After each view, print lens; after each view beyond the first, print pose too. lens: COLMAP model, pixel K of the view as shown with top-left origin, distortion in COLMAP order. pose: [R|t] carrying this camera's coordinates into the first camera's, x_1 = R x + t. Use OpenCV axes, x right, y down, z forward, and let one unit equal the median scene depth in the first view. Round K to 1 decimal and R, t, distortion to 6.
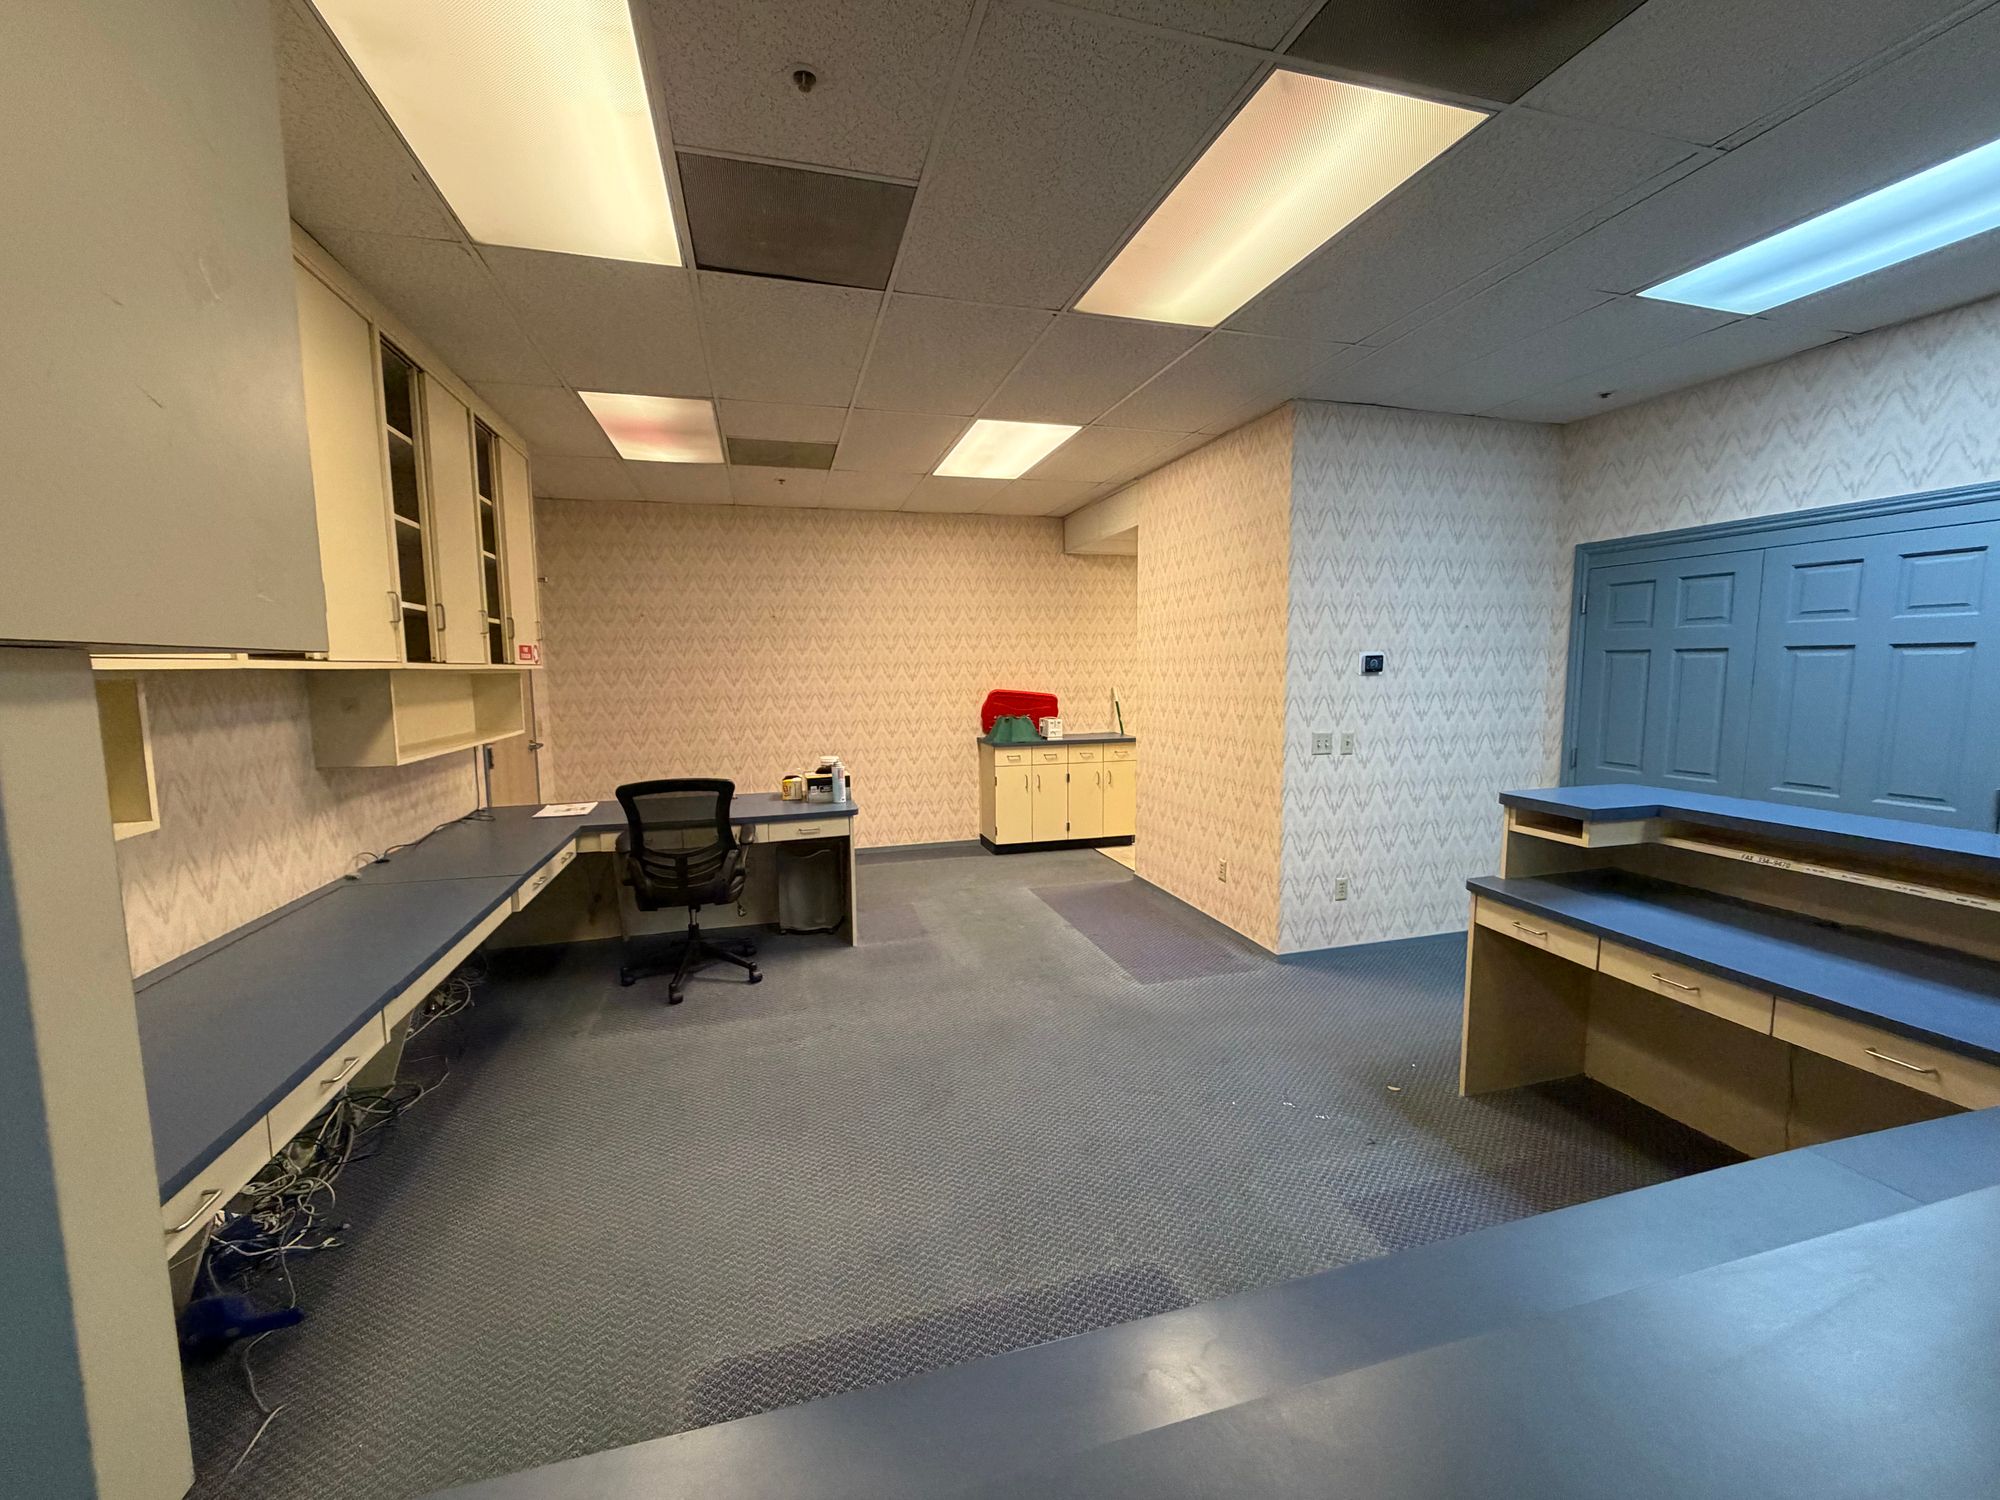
lens RADIAL K [[797.1, 0, 995.7], [0, 797.1, 751.0], [0, 0, 1]] dist [0.001869, 0.000145]
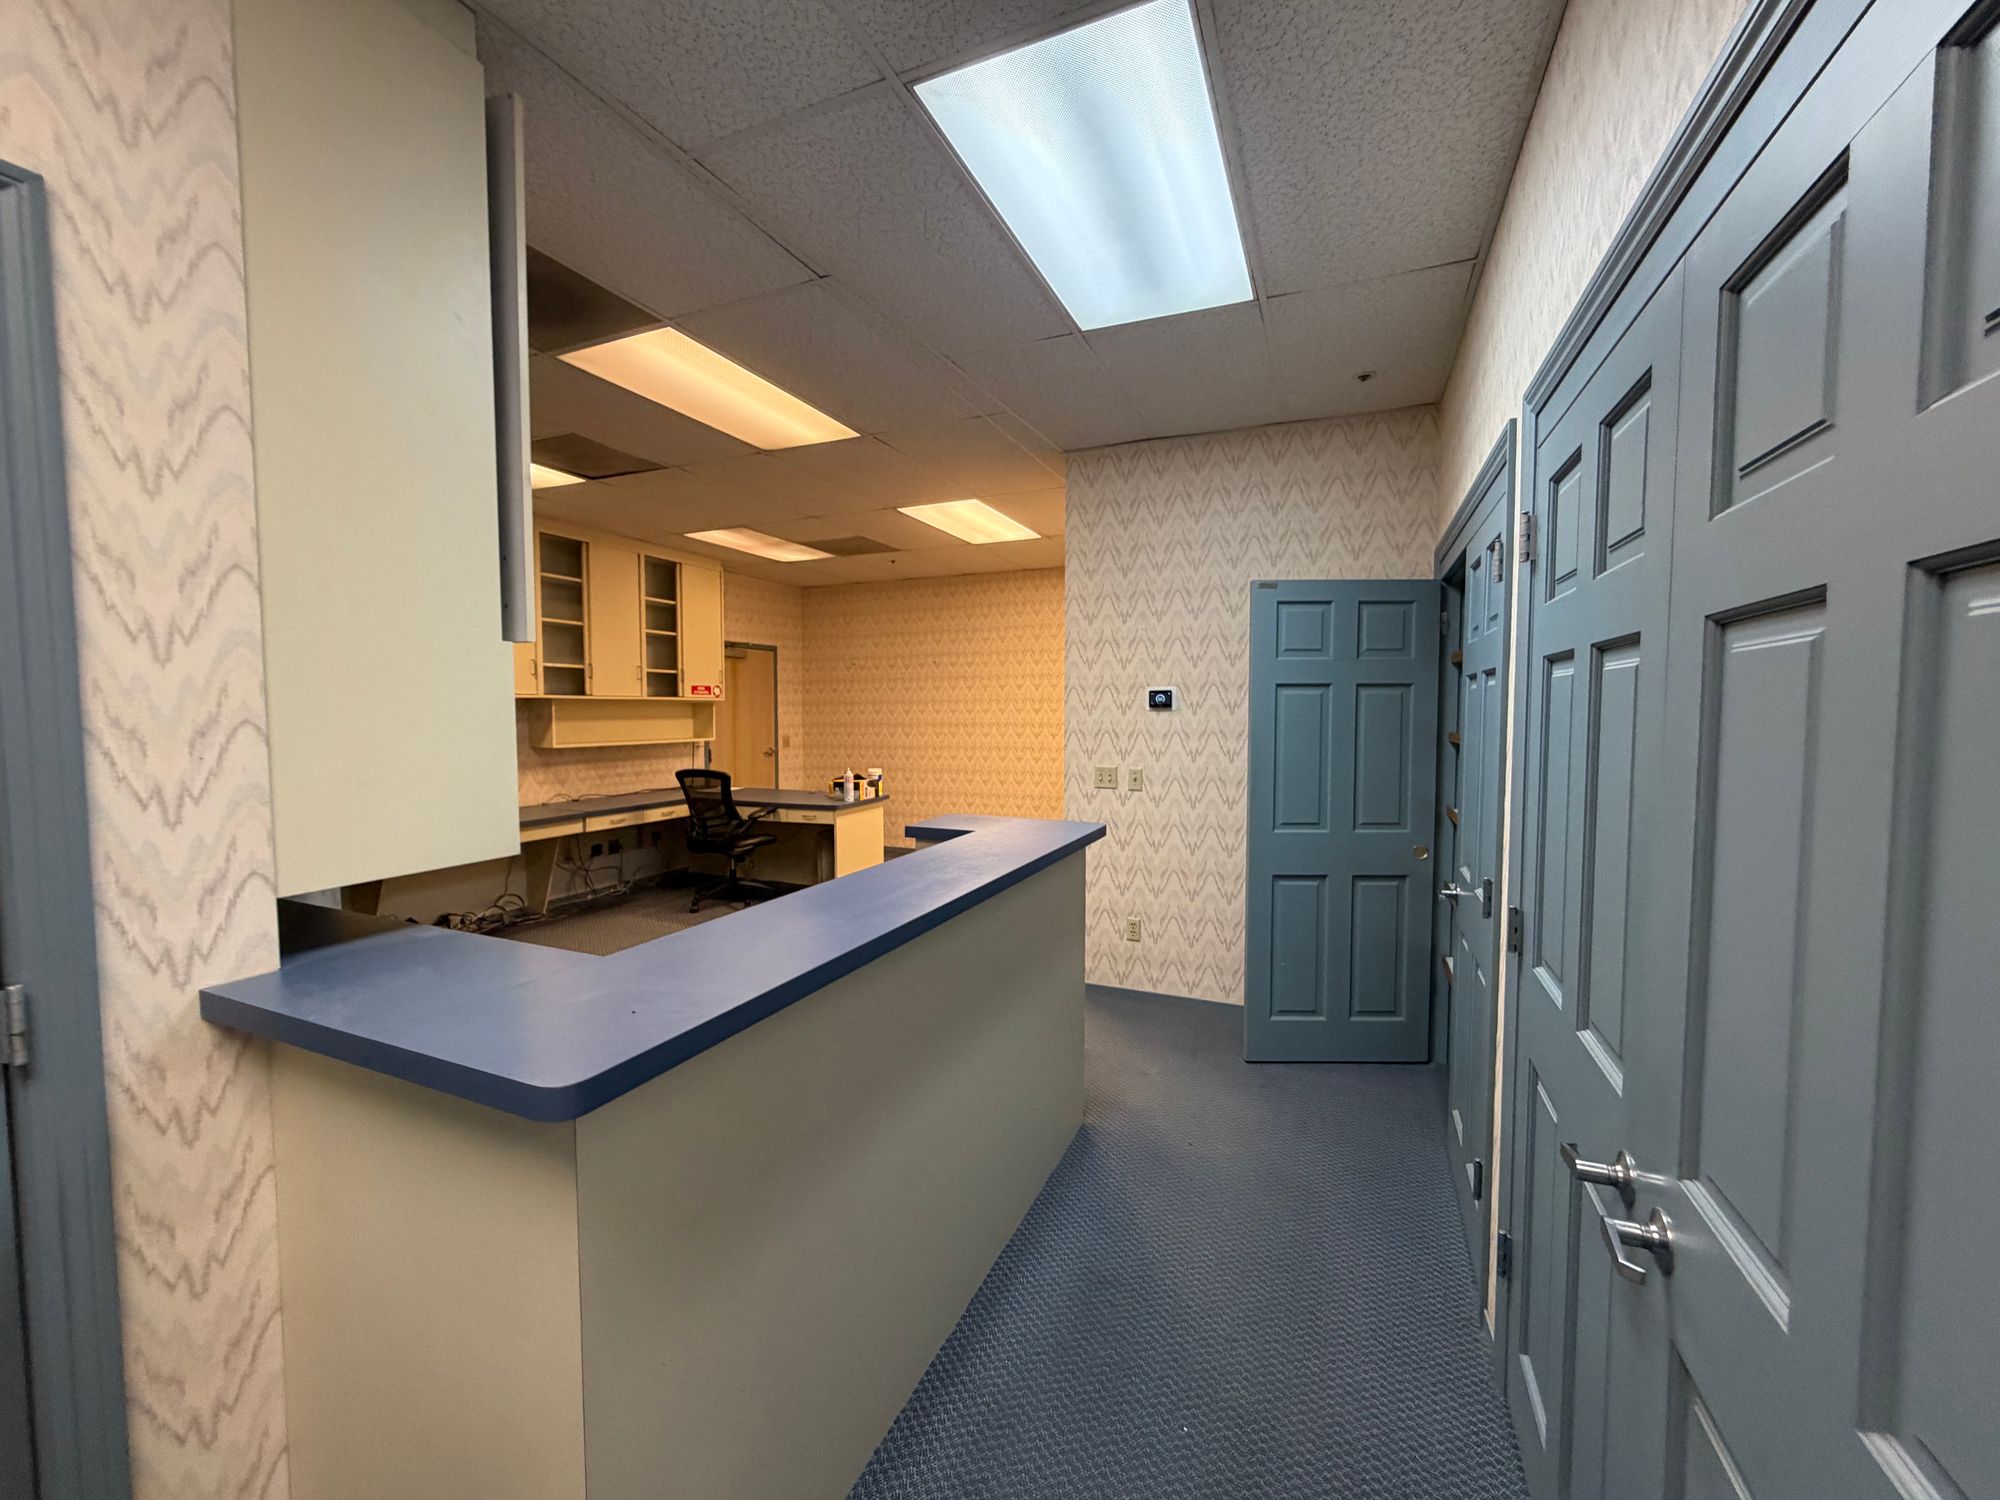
lens RADIAL K [[797.1, 0, 1006.9], [0, 797.1, 754.9], [0, 0, 1]] dist [0.001869, 0.000145]
pose [[0.775762, 0.047956, -0.629200, 0.939522], [-0.075430, 0.997006, -0.017012, -0.011478], [0.626501, 0.060658, 0.777057, 0.135455]]
